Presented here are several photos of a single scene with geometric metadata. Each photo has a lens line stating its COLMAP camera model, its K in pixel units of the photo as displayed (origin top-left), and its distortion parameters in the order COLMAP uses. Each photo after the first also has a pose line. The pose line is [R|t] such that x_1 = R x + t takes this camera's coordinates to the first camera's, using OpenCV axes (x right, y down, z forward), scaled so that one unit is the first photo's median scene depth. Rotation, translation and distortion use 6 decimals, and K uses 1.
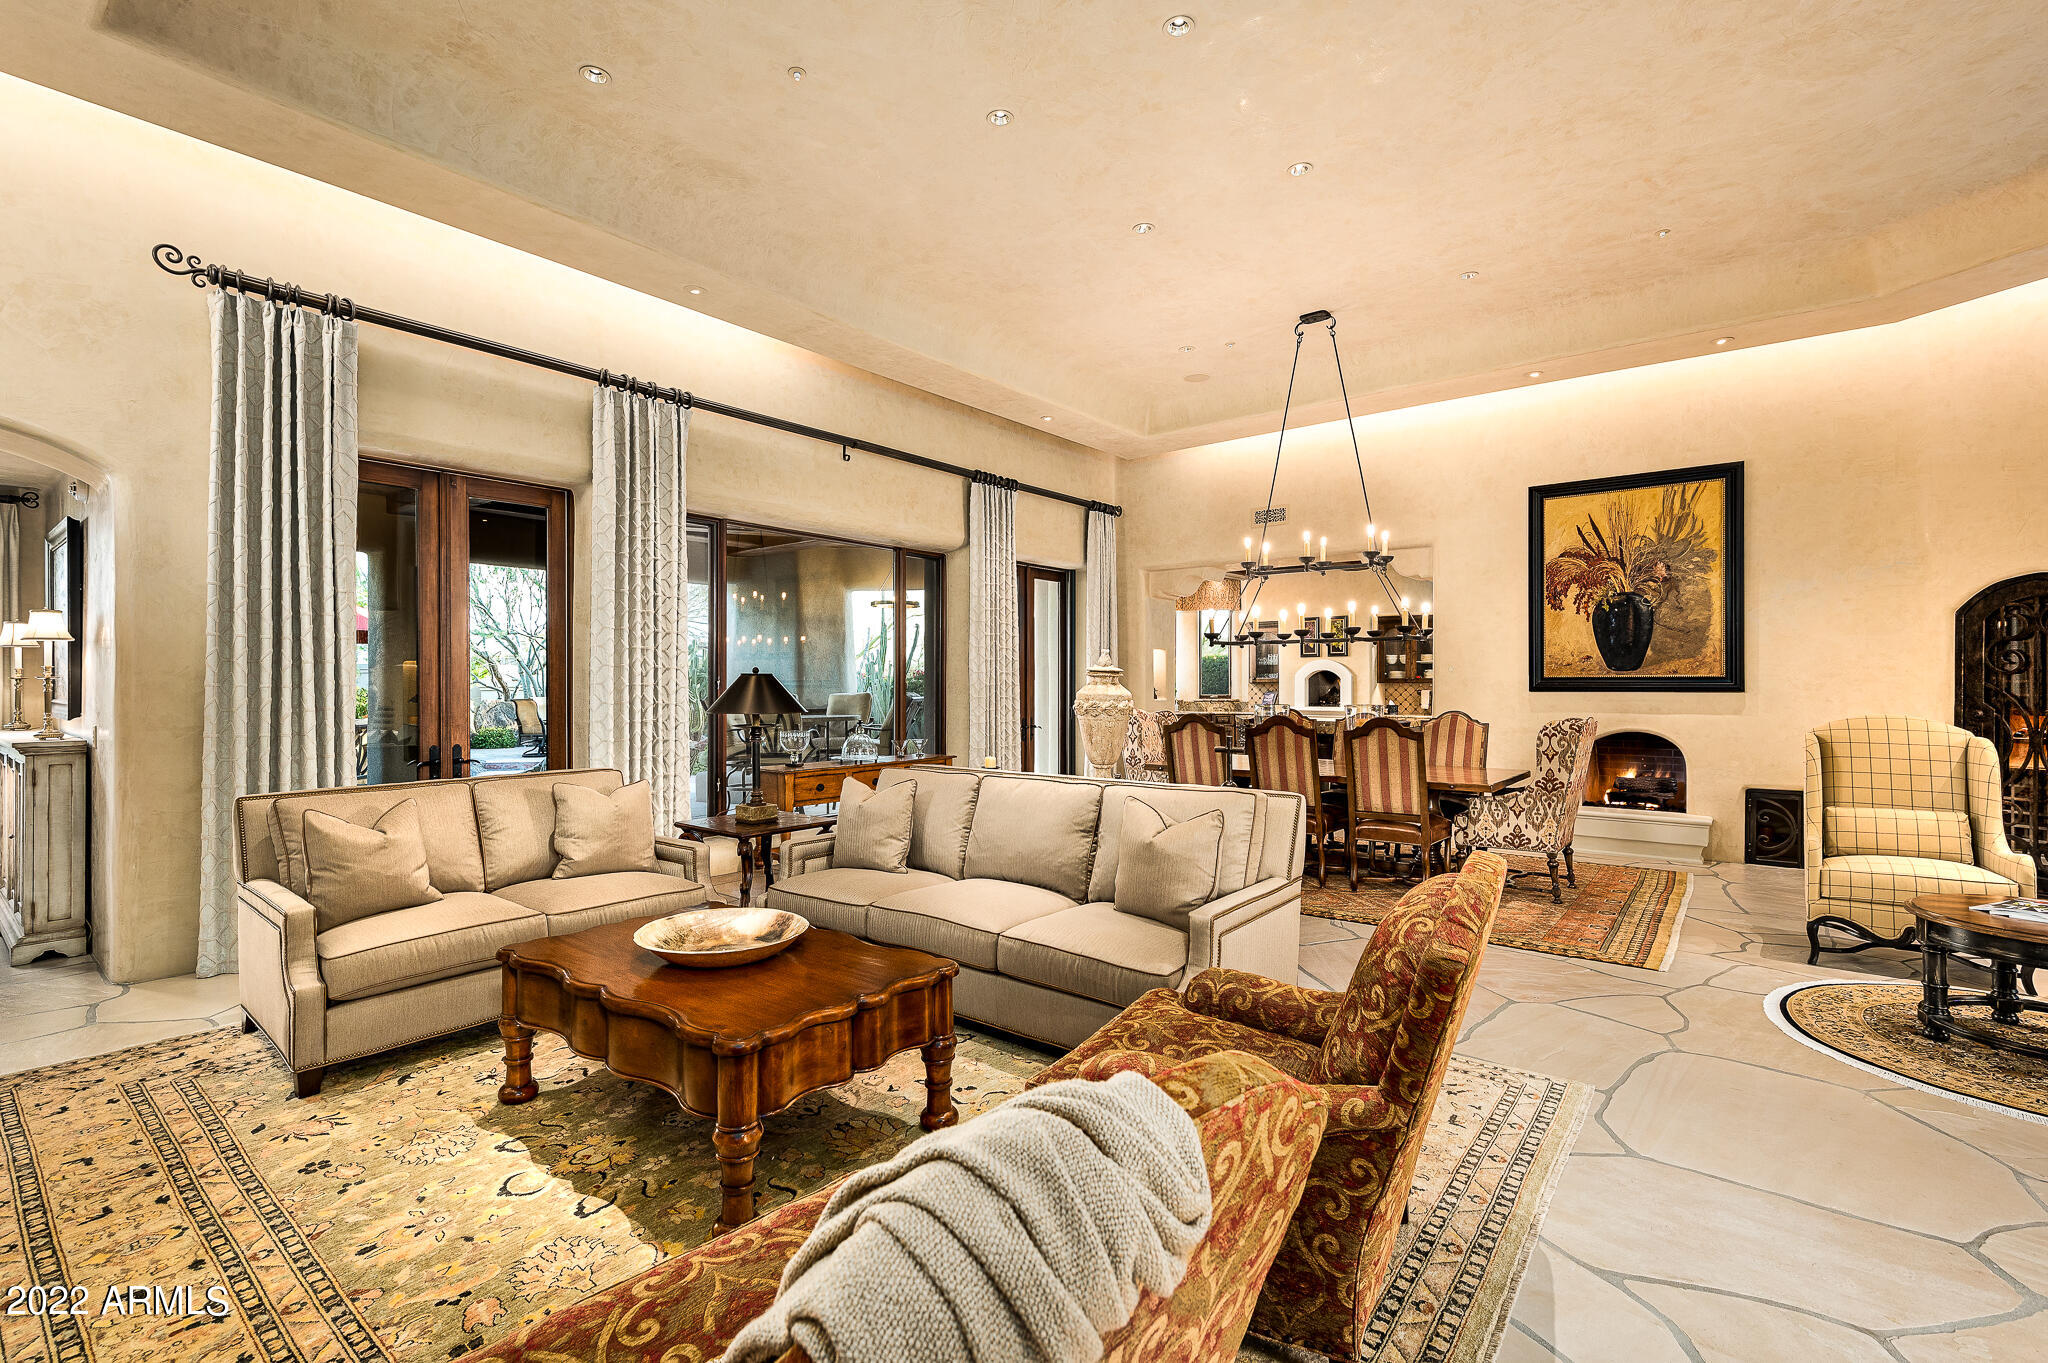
lens RADIAL K [[929.0, 0, 1026.1], [0, 929.0, 684.5], [0, 0, 1]] dist [-0.007578, 0.001647]
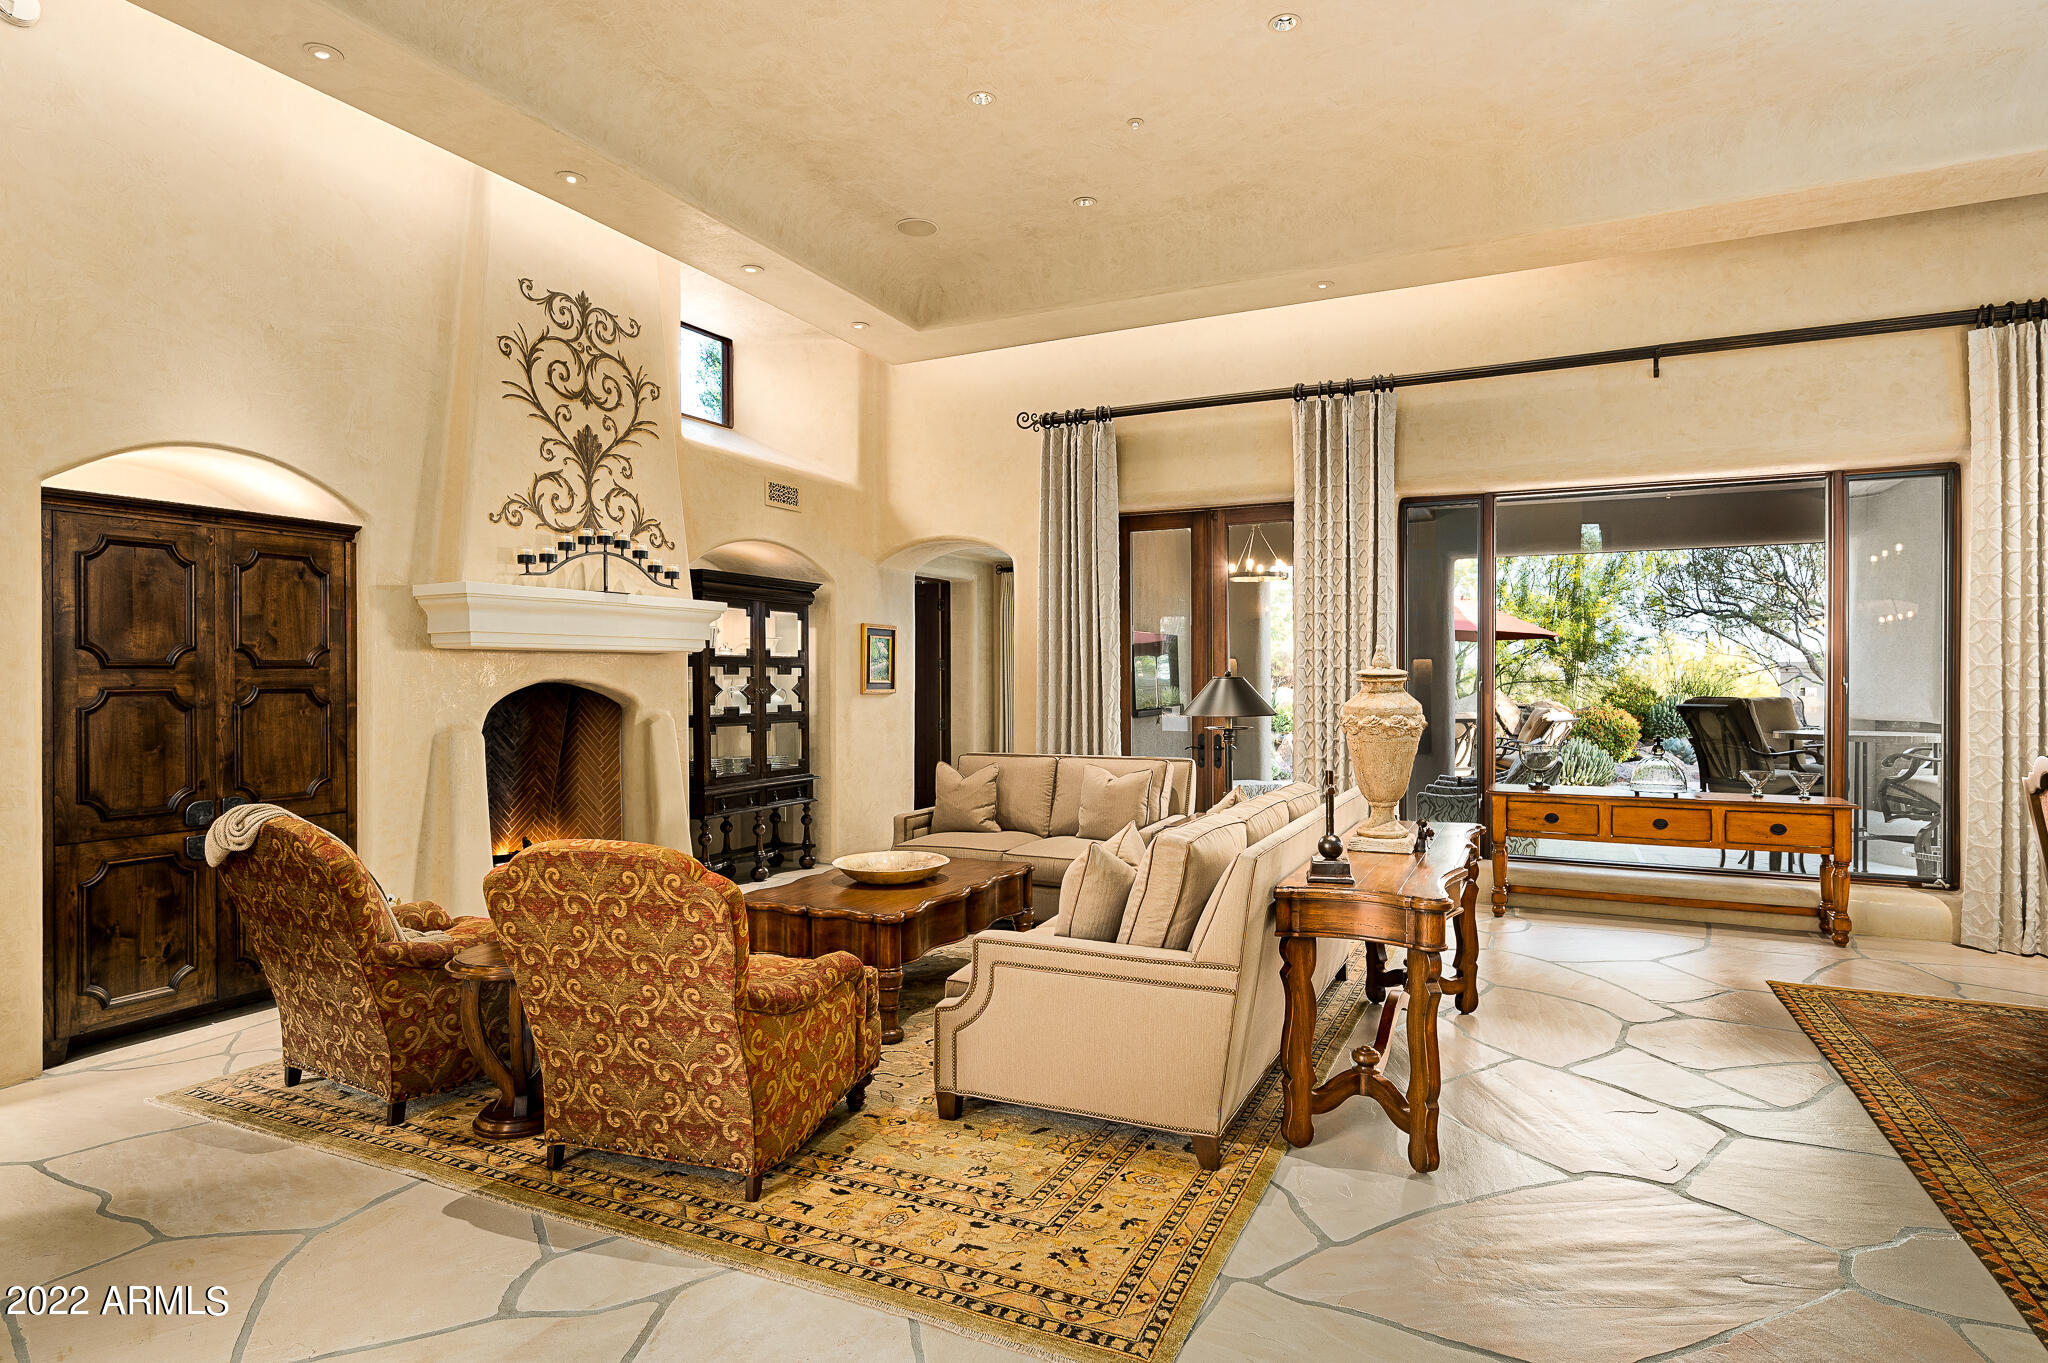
lens RADIAL K [[1103.5, 0, 1020.8], [0, 1103.5, 673.3], [0, 0, 1]] dist [0.014194, -0.000059]
pose [[0.215662, -0.000308, -0.976468, 0.545556], [-0.001313, 0.999999, -0.000605, -0.008270], [0.976467, 0.001413, 0.215661, 0.325647]]
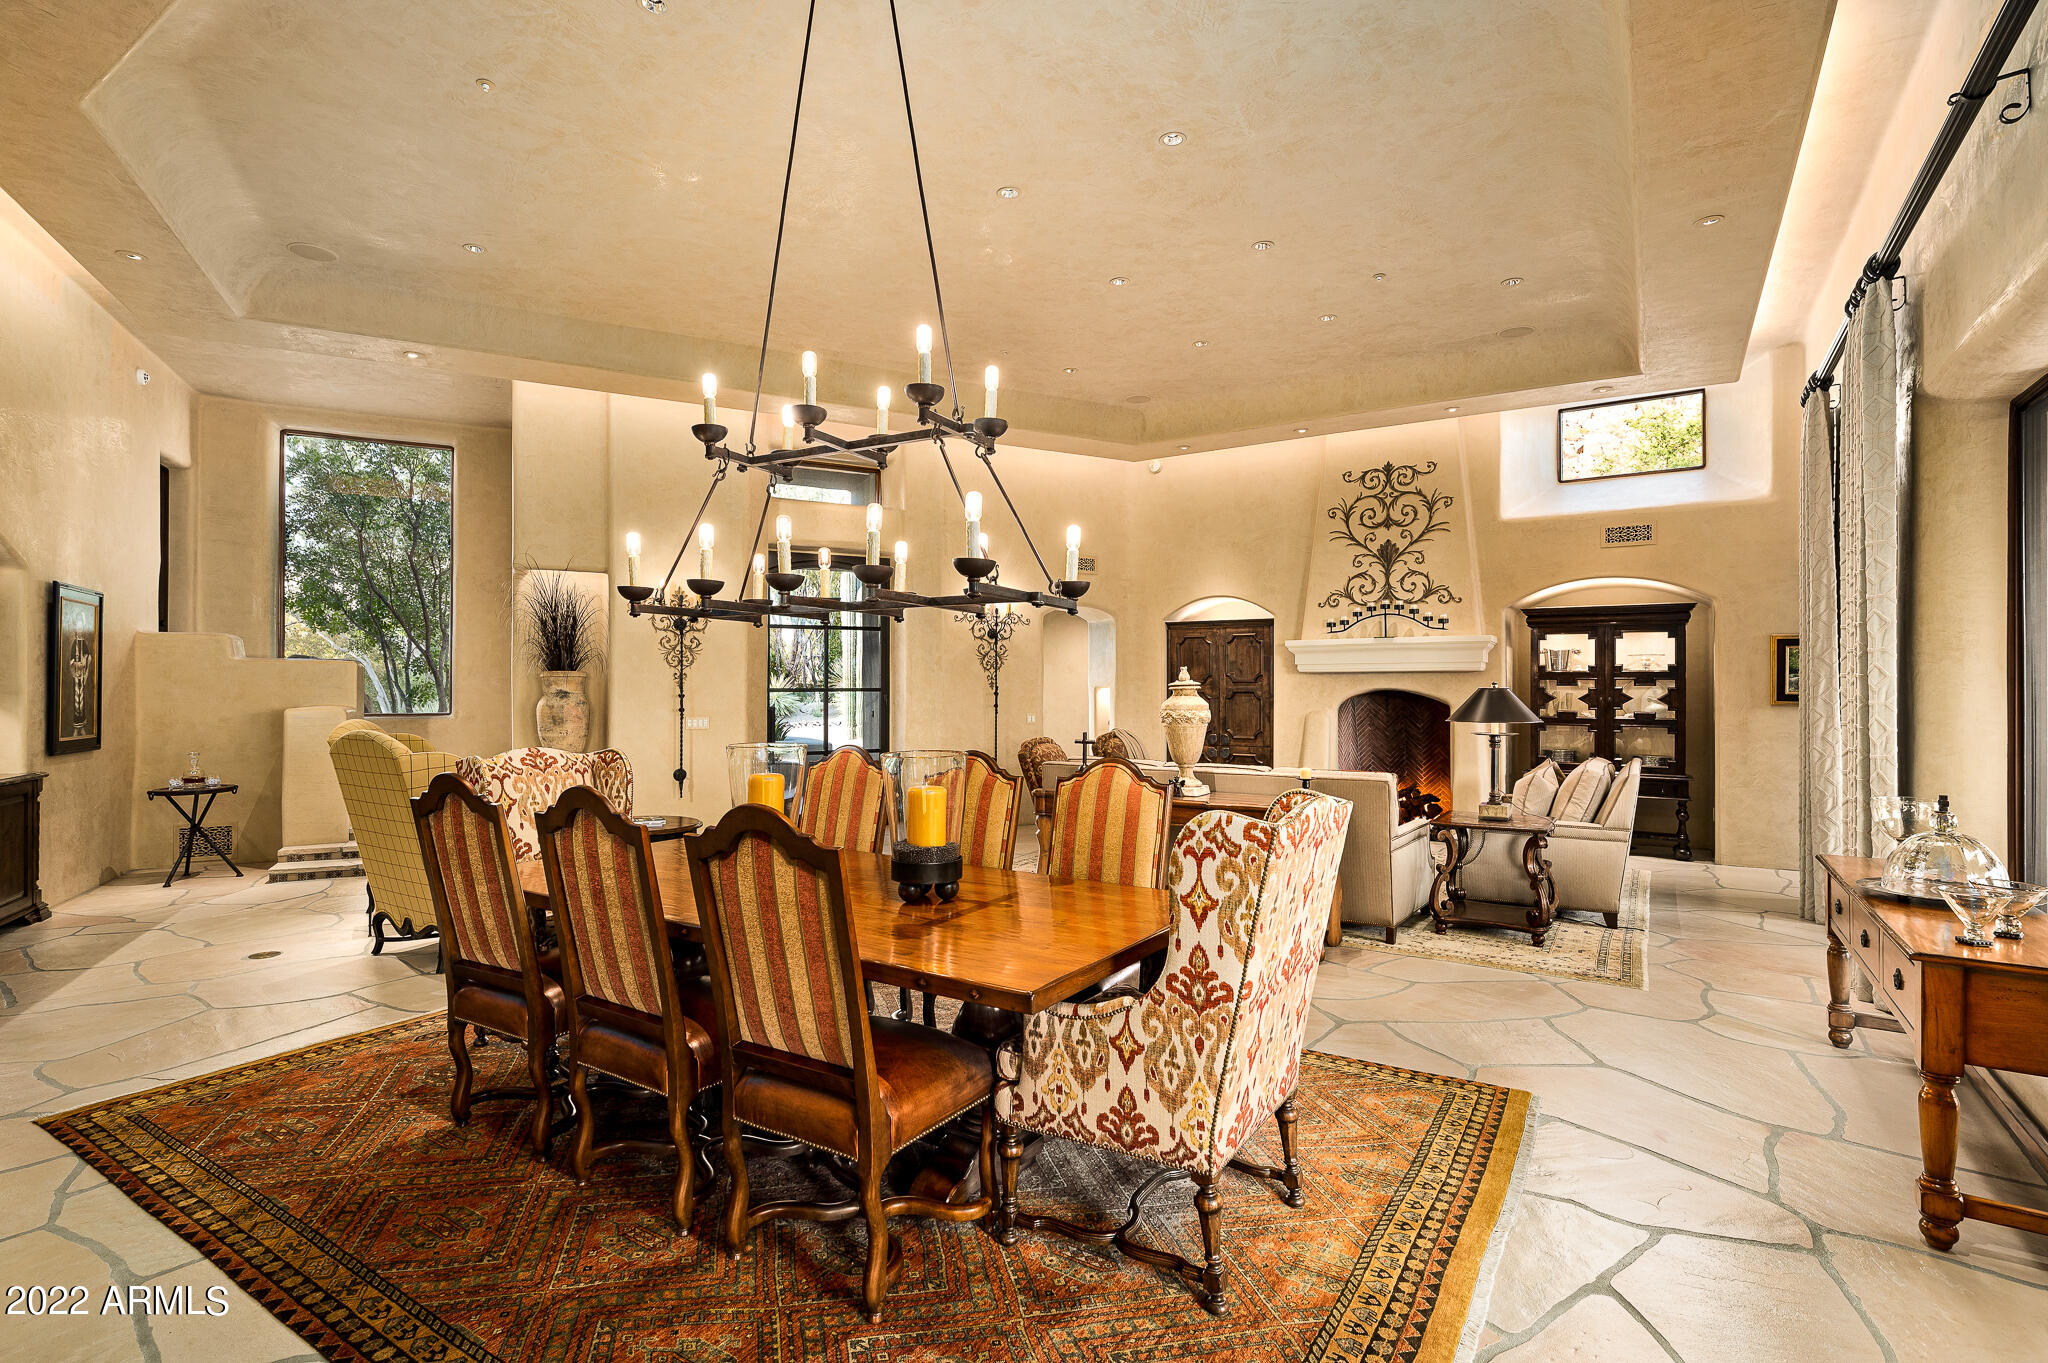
lens RADIAL K [[963.0, 0, 982.3], [0, 963.0, 688.9], [0, 0, 1]] dist [-0.007020, 0.001446]
pose [[-0.997536, -0.002215, -0.070120, 0.281769], [-0.002362, 0.999995, 0.002015, -0.004906], [0.070115, 0.002176, -0.997537, 1.326942]]
